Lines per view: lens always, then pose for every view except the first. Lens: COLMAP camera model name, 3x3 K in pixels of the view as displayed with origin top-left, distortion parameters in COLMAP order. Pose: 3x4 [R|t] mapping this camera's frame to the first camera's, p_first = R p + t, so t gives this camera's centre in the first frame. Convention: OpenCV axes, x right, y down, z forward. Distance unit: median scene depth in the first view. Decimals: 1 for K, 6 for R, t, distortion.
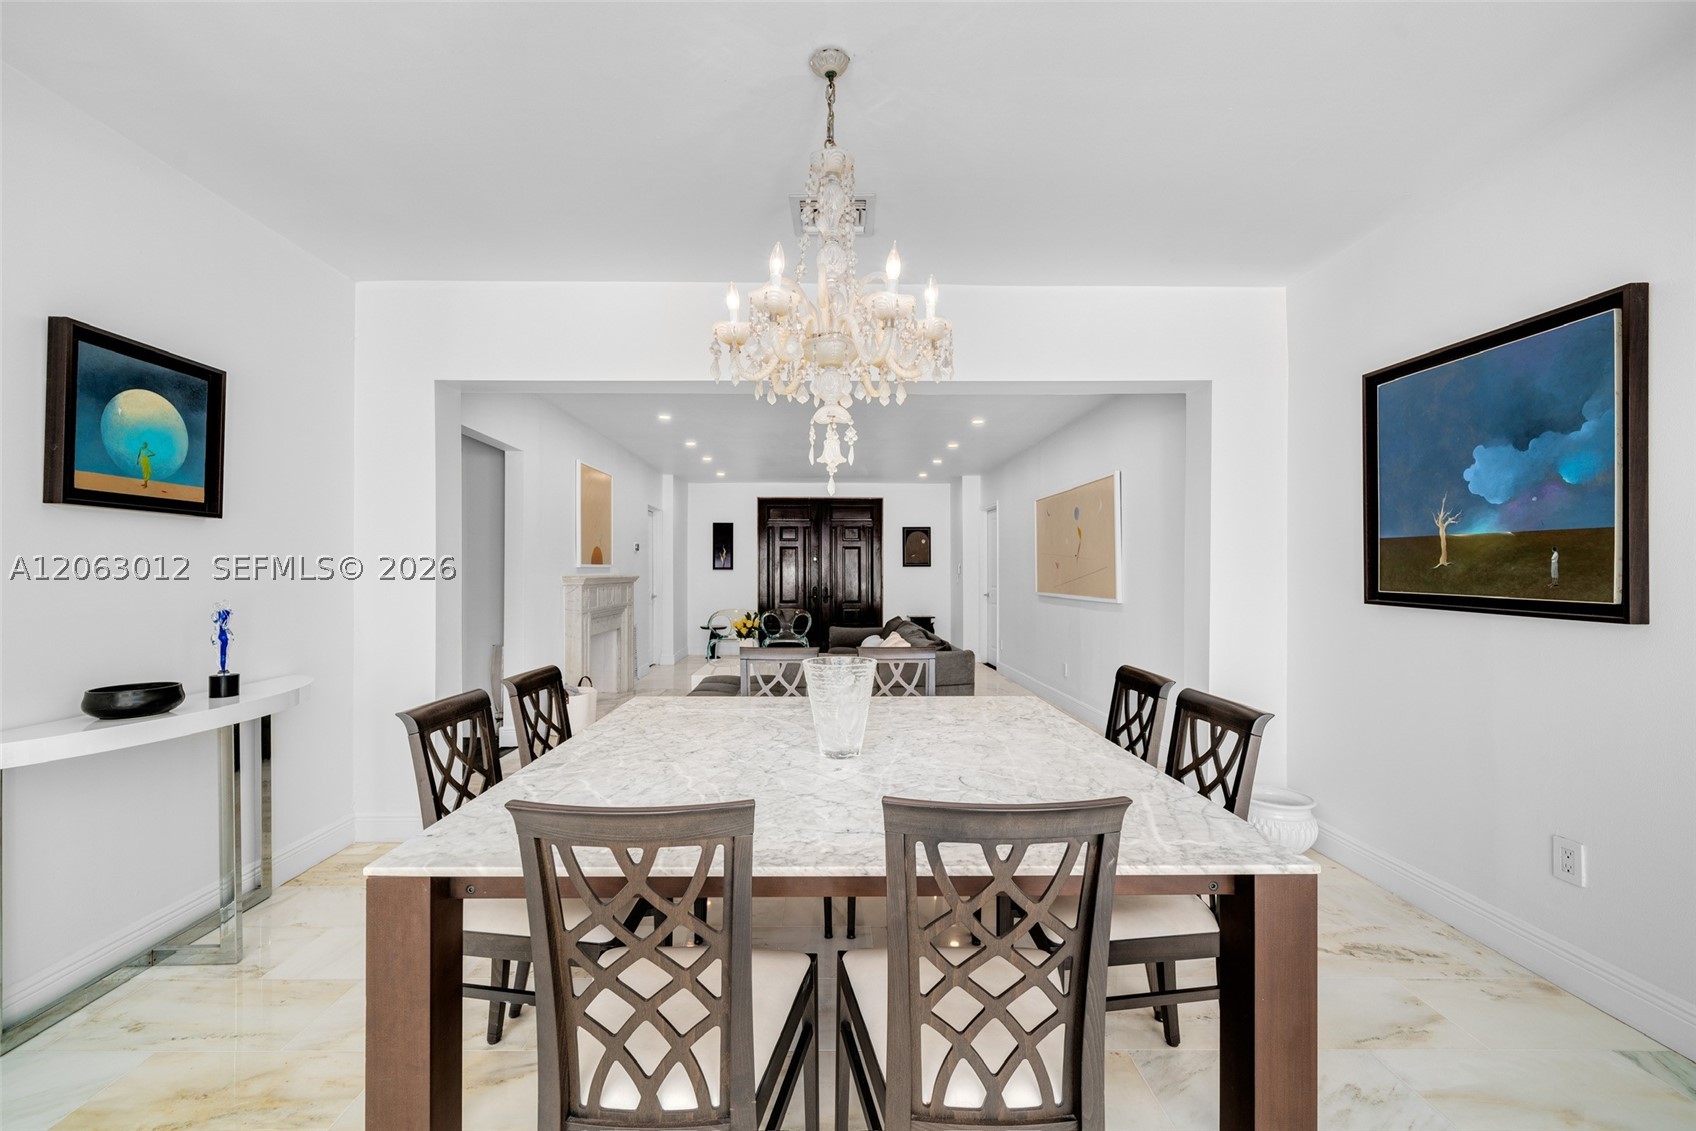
lens RADIAL K [[645.1, 0, 848.0], [0, 645.1, 565.5], [0, 0, 1]] dist [-0.000708, -0.000077]
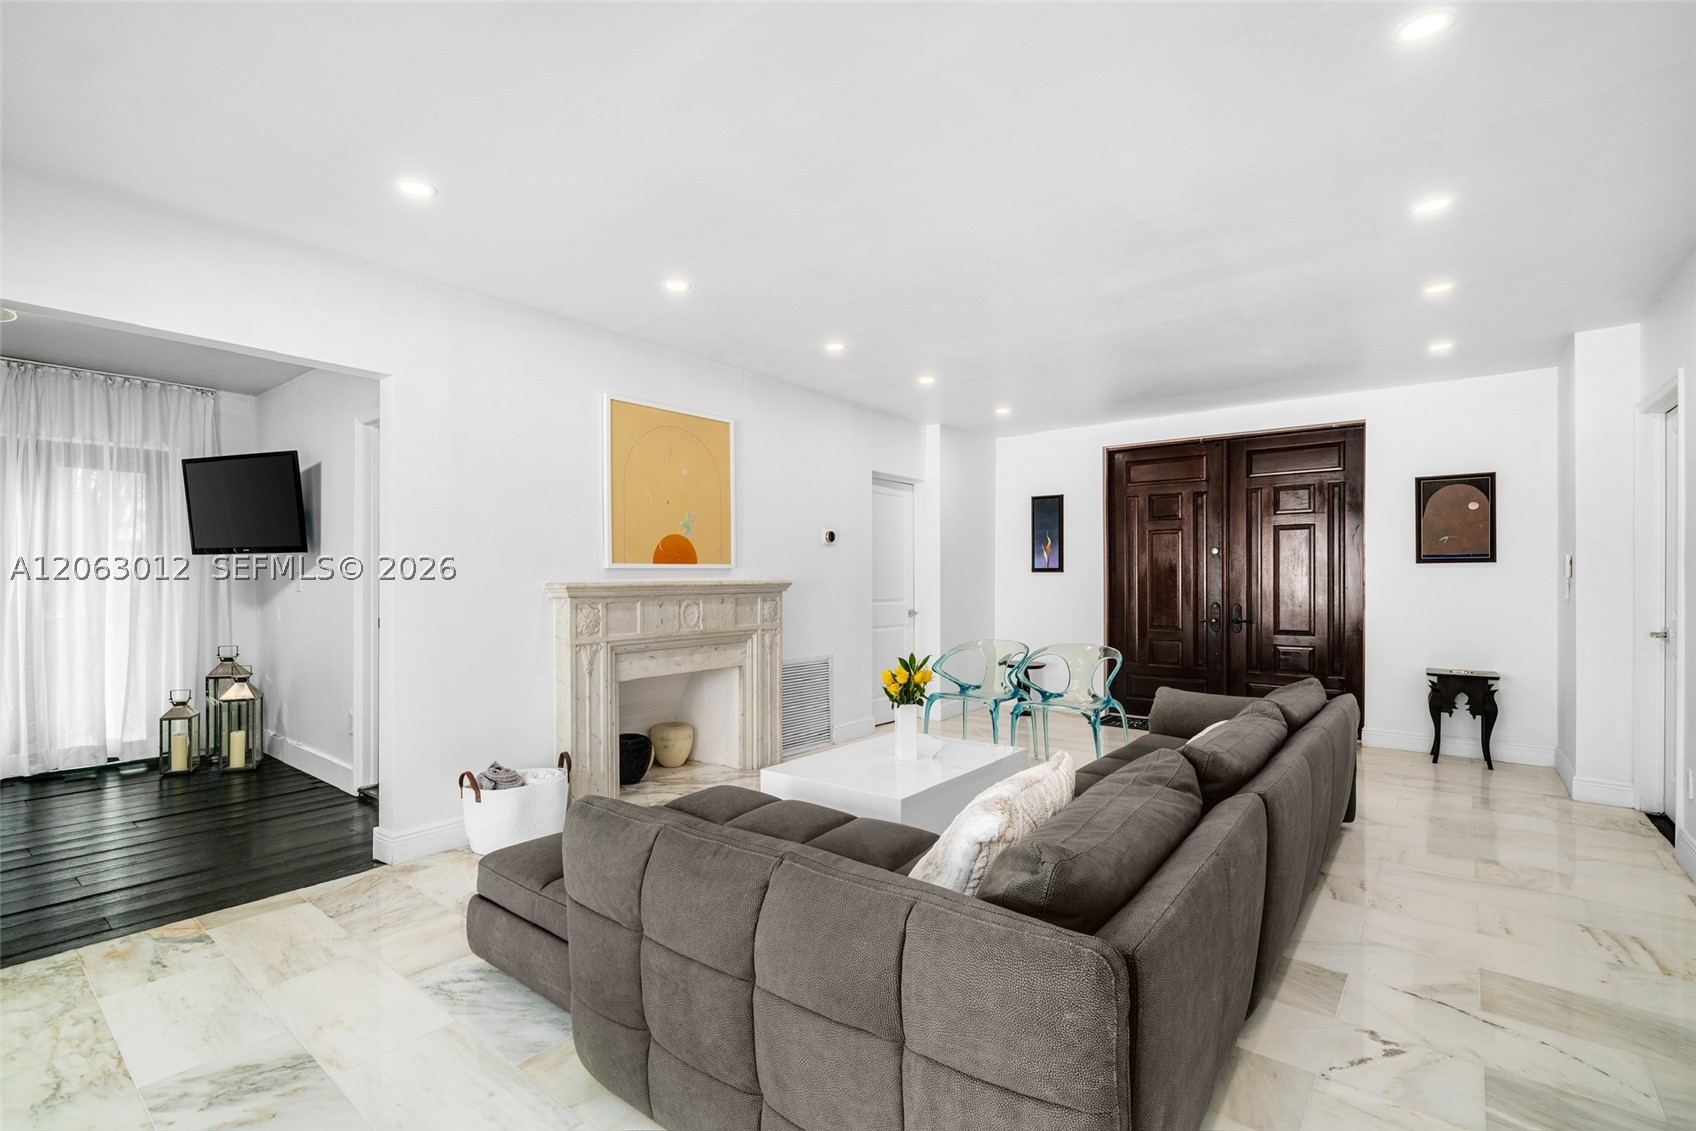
lens RADIAL K [[763.7, 0, 848.0], [0, 763.7, 565.5], [0, 0, 1]] dist [-0.000658, -0.000047]
pose [[0.760902, -0.009504, -0.648797, 0.129981], [0.007837, 0.999954, -0.005457, 0.003189], [0.648819, -0.000932, 0.760942, 0.315652]]
